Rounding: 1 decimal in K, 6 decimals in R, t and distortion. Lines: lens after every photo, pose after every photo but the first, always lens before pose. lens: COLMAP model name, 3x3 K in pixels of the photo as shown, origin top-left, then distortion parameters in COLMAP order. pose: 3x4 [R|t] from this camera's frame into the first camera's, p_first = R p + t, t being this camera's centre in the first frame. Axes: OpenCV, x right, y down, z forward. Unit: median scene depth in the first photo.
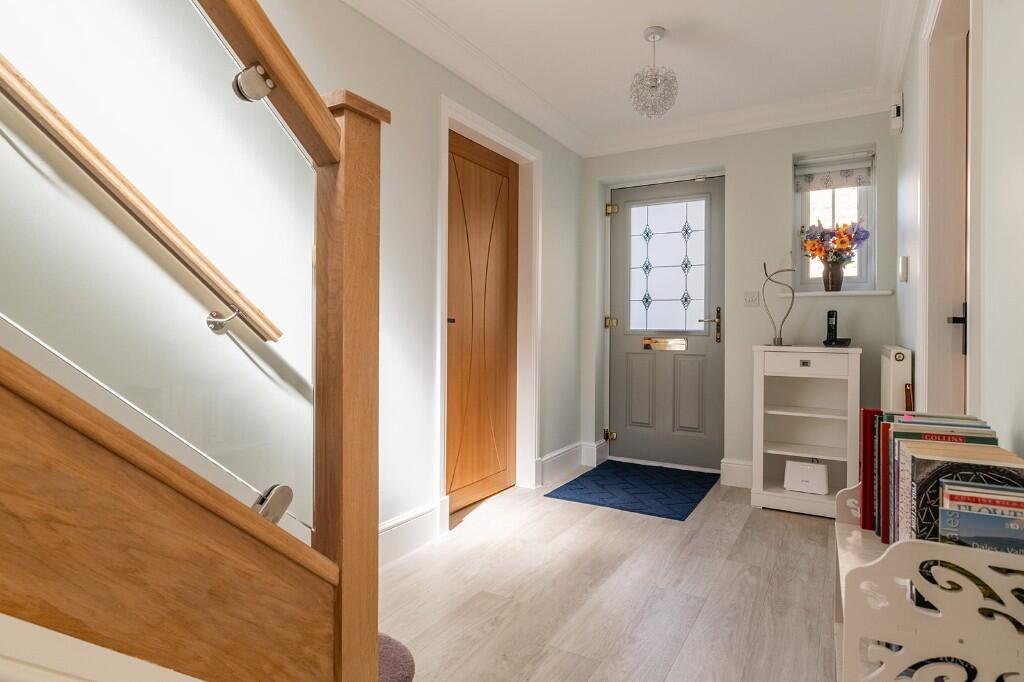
lens RADIAL K [[549.8, 0, 512.0], [0, 549.8, 341.0], [0, 0, 1]] dist [0.001093, 0.000957]
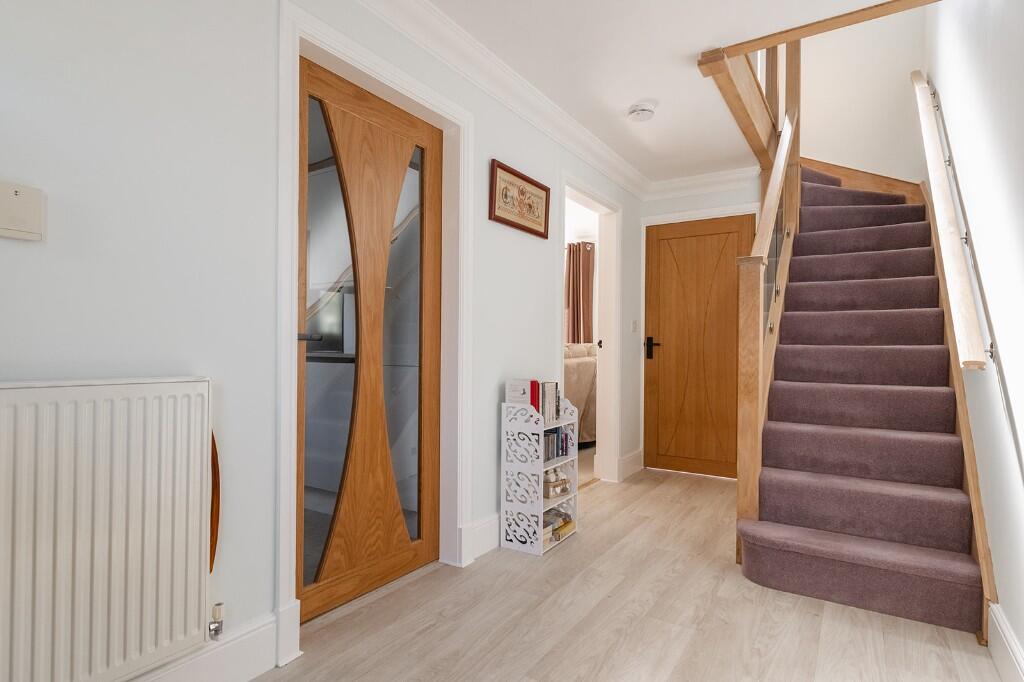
lens RADIAL K [[549.8, 0, 512.0], [0, 549.8, 341.0], [0, 0, 1]] dist [0.001093, 0.000957]
pose [[-0.999749, -0.013393, 0.017941, 0.417856], [-0.013463, 0.999902, -0.003764, -0.032399], [-0.017889, -0.004005, -0.999832, 2.097138]]
